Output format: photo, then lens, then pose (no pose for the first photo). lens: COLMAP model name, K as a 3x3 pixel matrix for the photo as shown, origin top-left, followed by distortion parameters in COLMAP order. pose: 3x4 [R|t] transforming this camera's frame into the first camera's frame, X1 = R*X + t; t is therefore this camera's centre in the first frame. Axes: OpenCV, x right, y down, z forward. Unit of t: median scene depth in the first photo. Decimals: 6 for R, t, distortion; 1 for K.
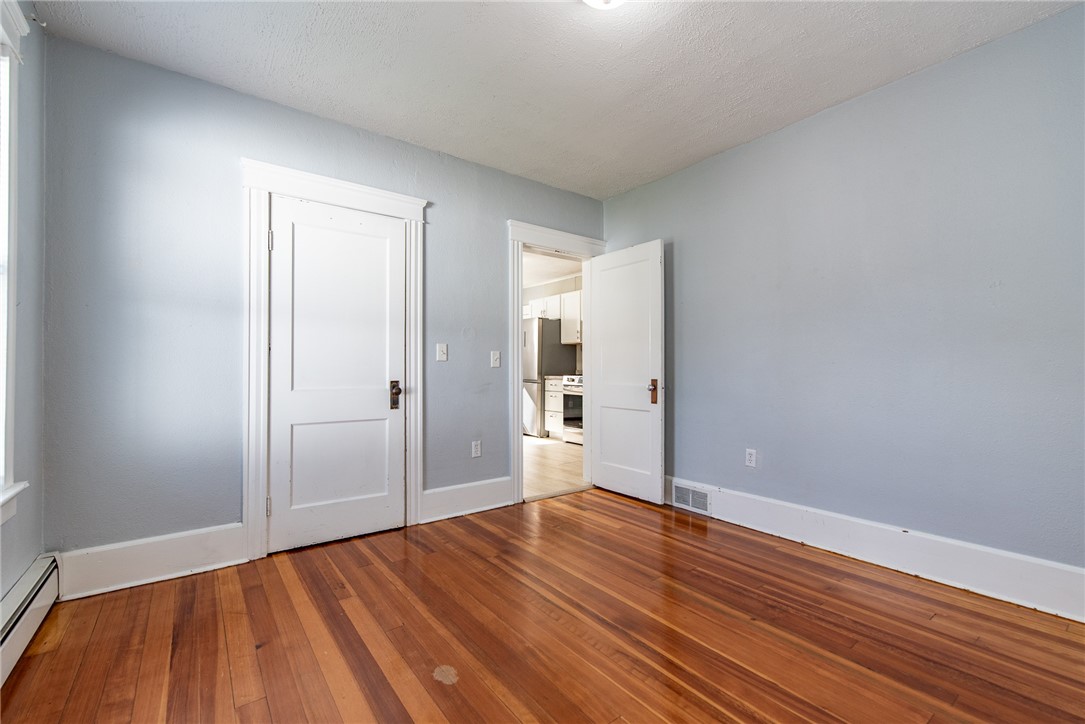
lens RADIAL K [[464.9, 0, 542.4], [0, 464.9, 361.1], [0, 0, 1]] dist [0.000013, -0.000581]
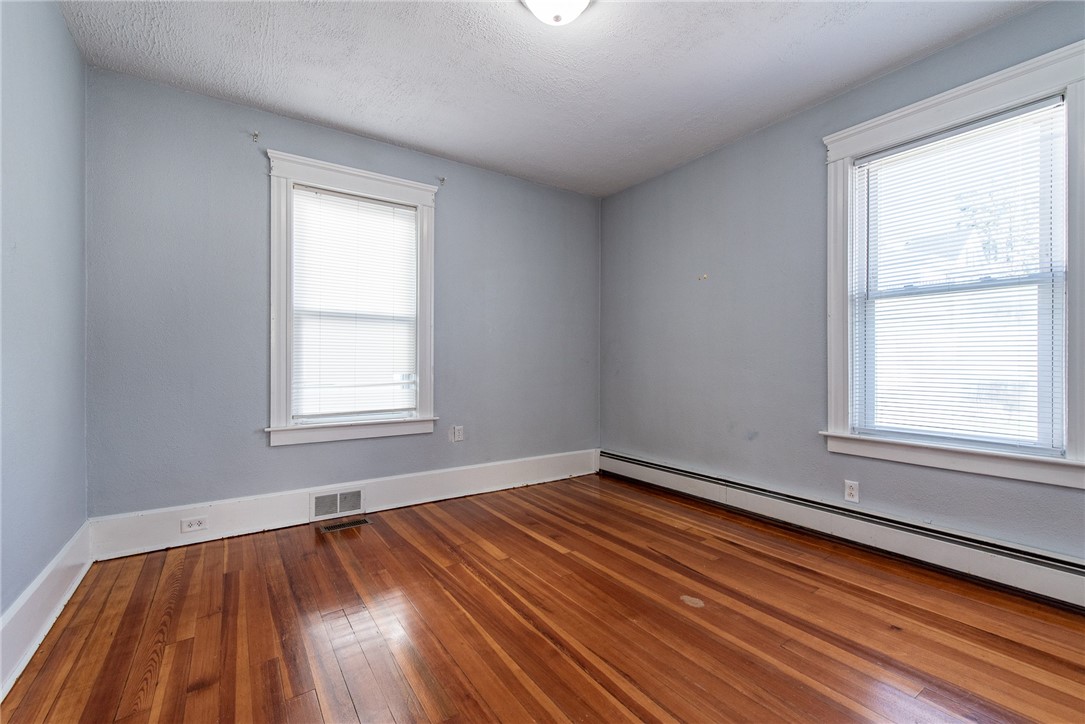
lens RADIAL K [[464.9, 0, 543.9], [0, 464.9, 362.4], [0, 0, 1]] dist [0.000013, -0.000581]
pose [[-0.998924, 0.001731, 0.046345, 0.089957], [0.000940, 0.999854, -0.017081, 0.030444], [-0.046368, -0.017019, -0.998779, 1.513528]]
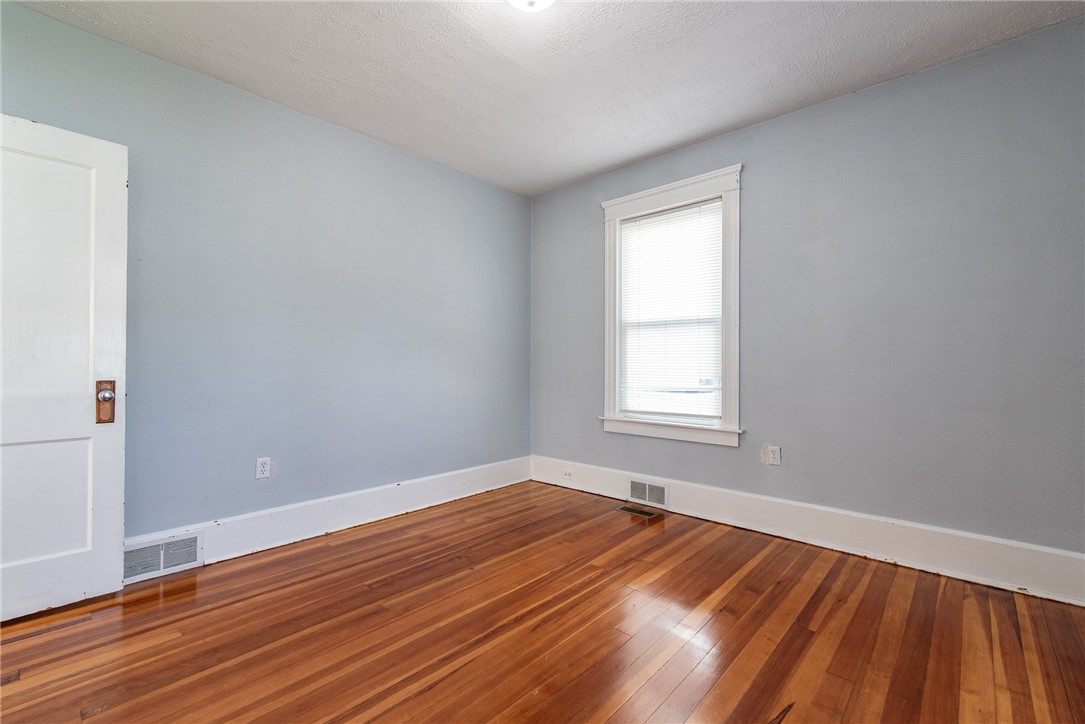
lens RADIAL K [[464.9, 0, 544.4], [0, 464.9, 363.5], [0, 0, 1]] dist [0.000013, -0.000581]
pose [[-0.186337, 0.004880, 0.982474, -0.630138], [-0.019203, 0.999779, -0.008608, 0.017659], [-0.982298, -0.020471, -0.186202, 0.842171]]
